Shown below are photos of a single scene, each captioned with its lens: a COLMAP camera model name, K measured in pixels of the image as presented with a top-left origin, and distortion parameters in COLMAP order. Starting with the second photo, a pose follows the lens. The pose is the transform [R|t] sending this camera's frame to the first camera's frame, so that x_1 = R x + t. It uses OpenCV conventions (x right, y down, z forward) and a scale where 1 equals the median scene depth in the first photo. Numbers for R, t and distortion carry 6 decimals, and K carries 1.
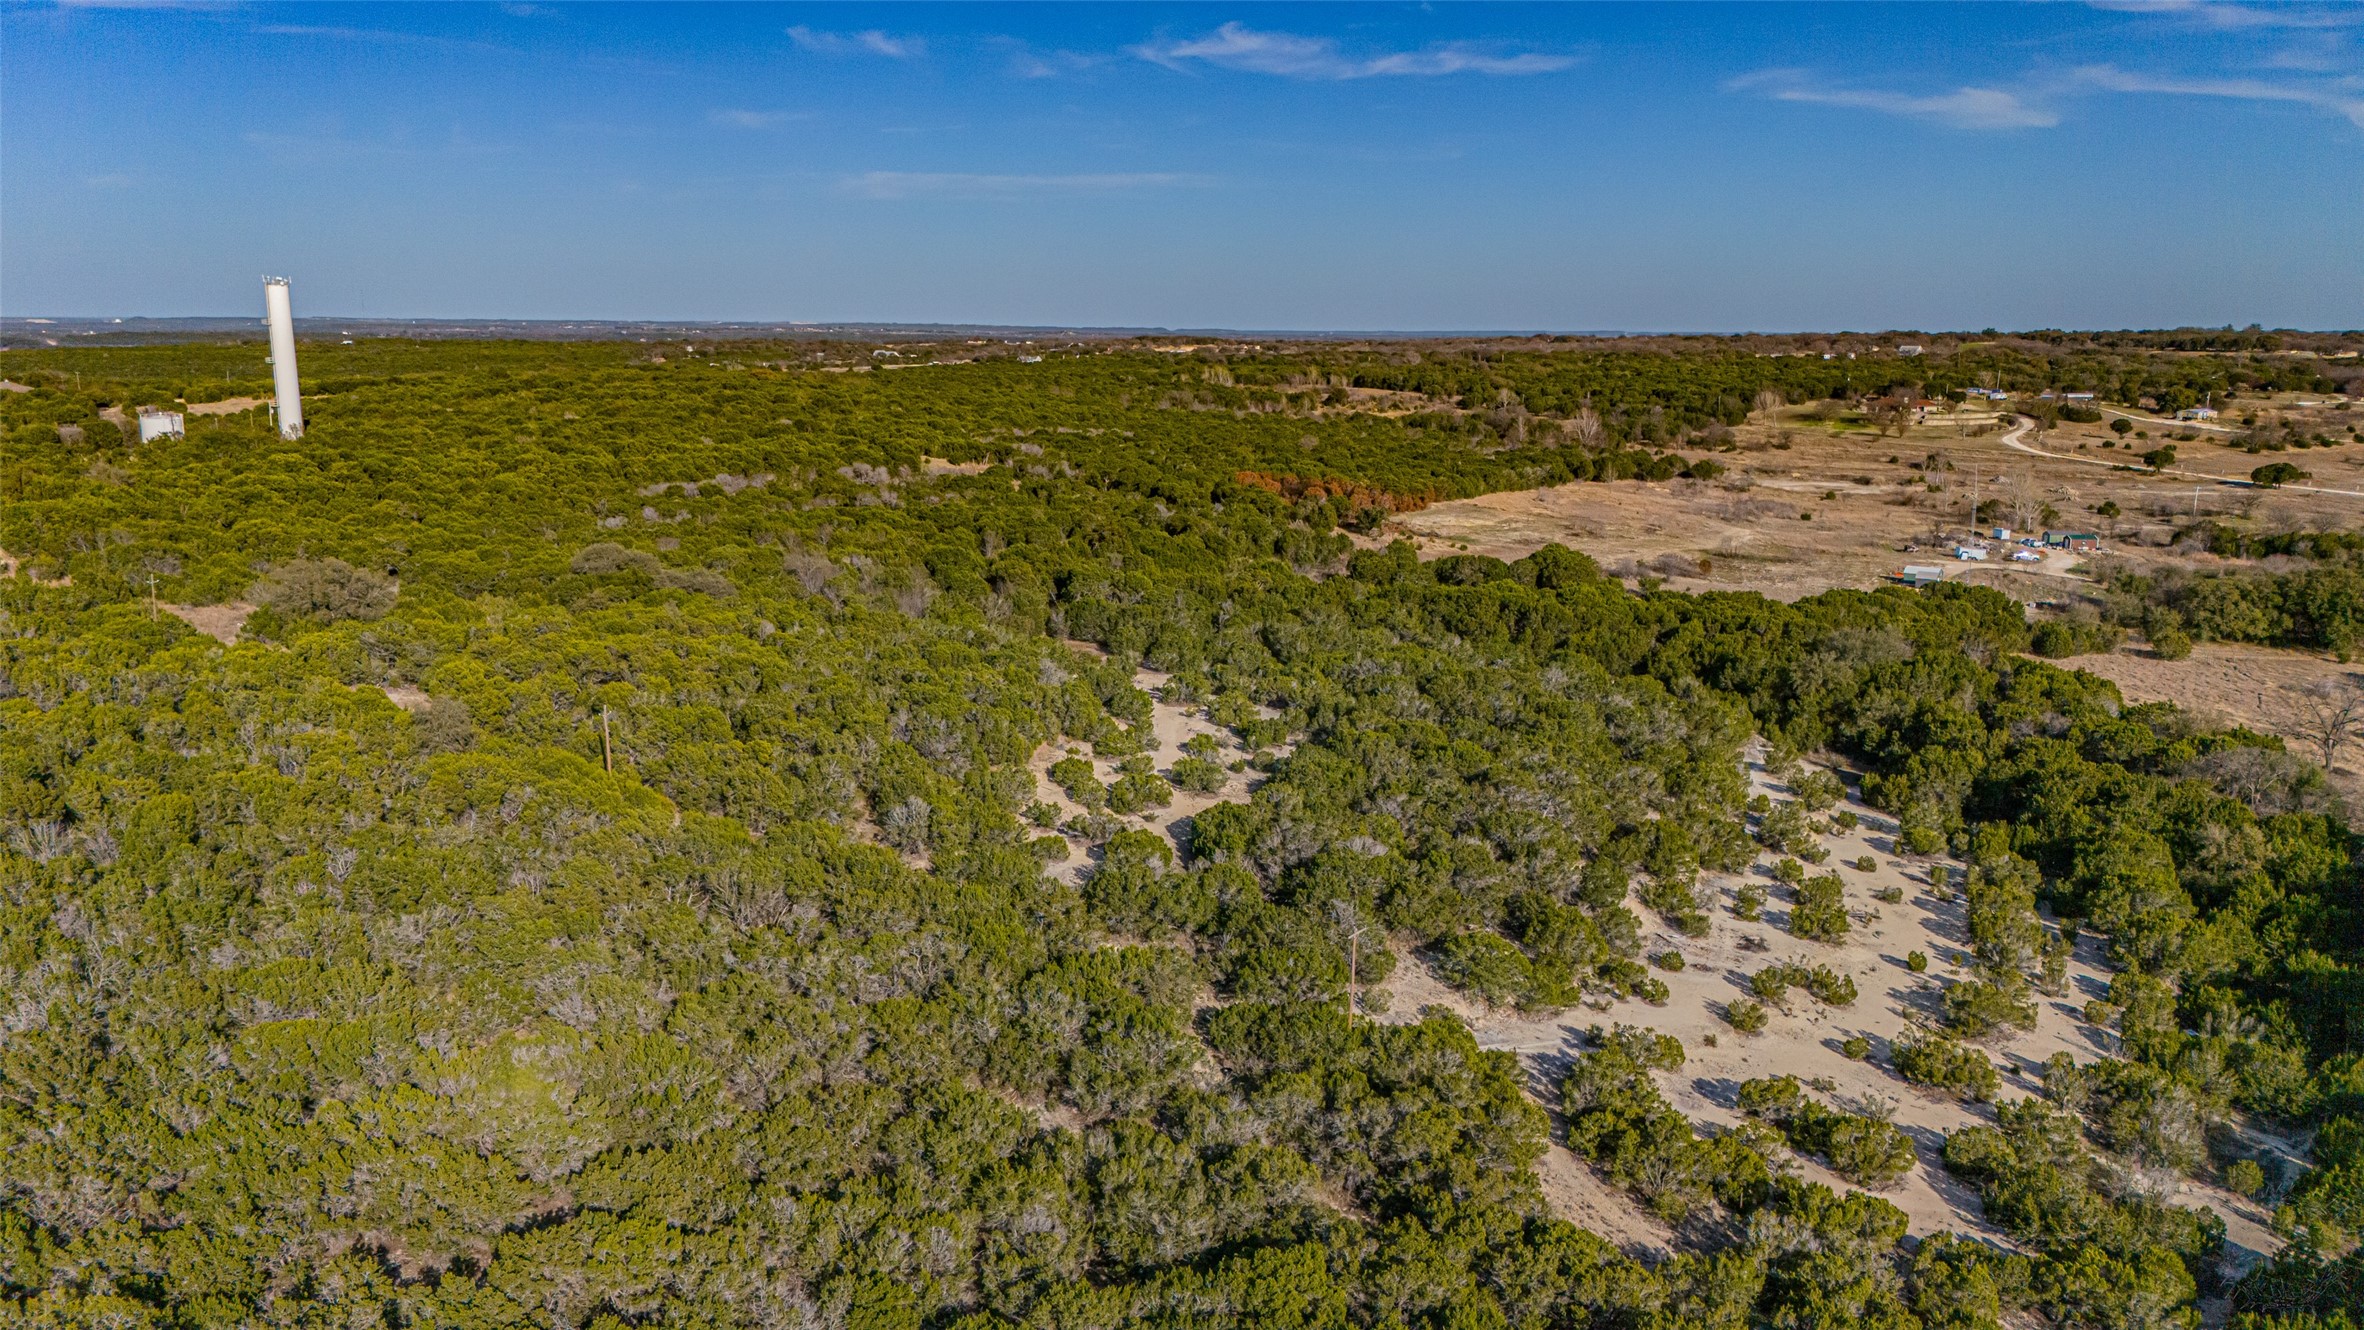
lens RADIAL K [[1574.5, 0, 1177.5], [0, 1574.5, 601.2], [0, 0, 1]] dist [0.080167, -0.060229]
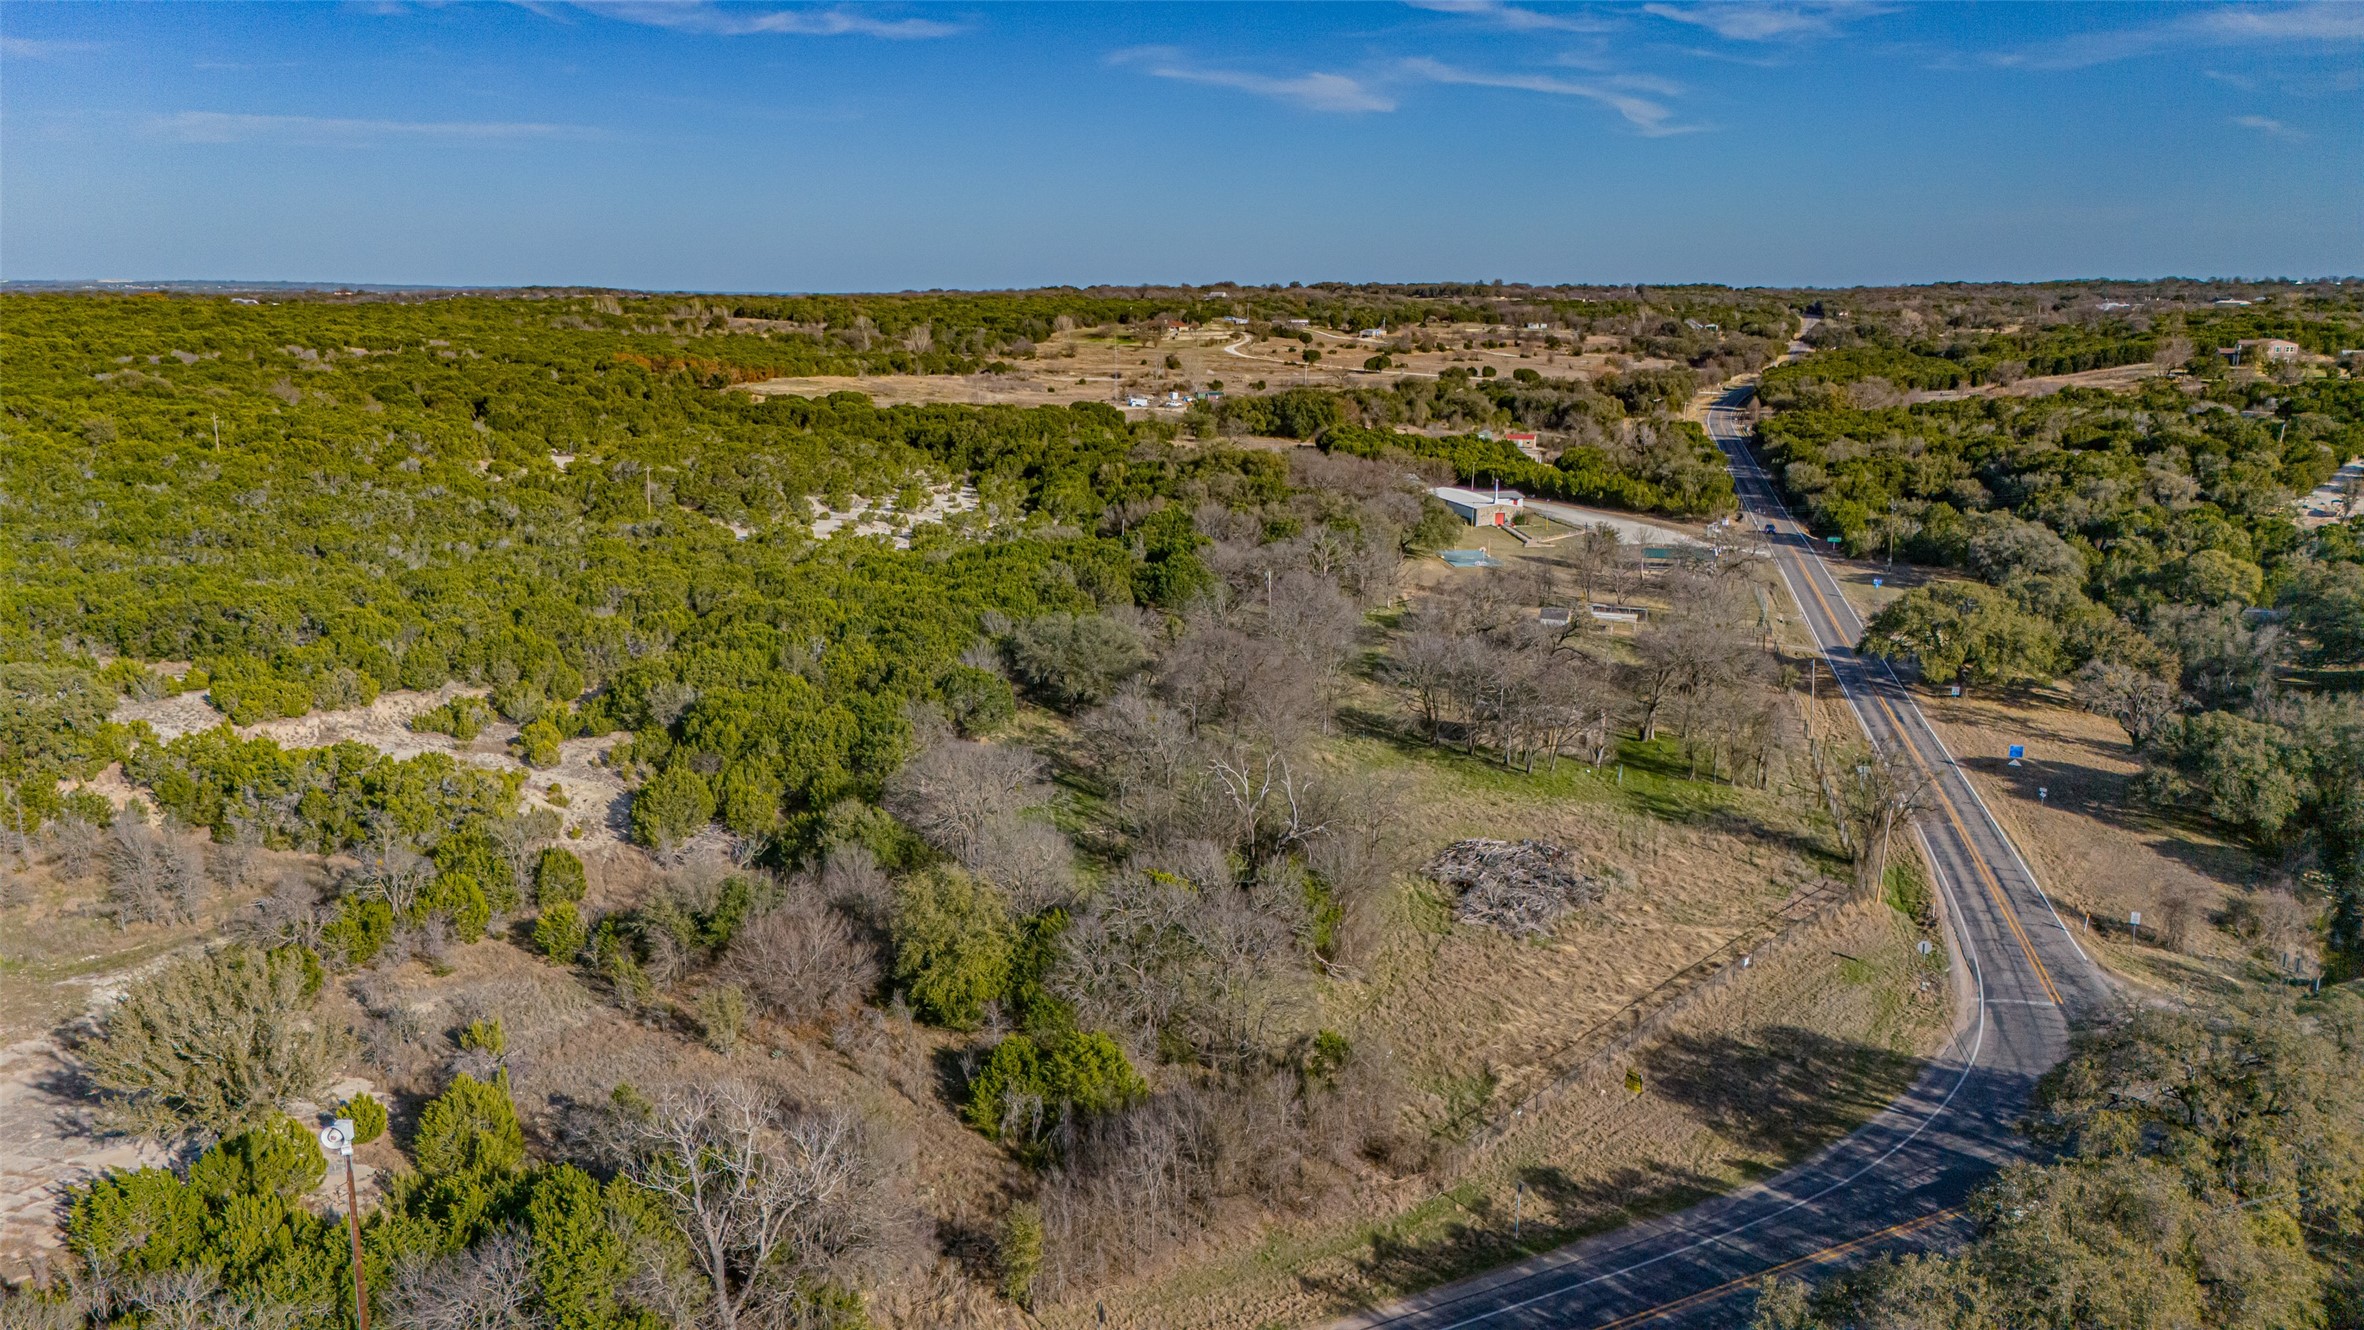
lens RADIAL K [[1730.6, 0, 1182.0], [0, 1730.6, 665.0], [0, 0, 1]] dist [0.077266, -0.080562]
pose [[0.947537, -0.069185, 0.312068, 0.008064], [0.059491, 0.997407, 0.040490, 0.087479], [-0.314060, -0.019800, 0.949197, -0.318603]]
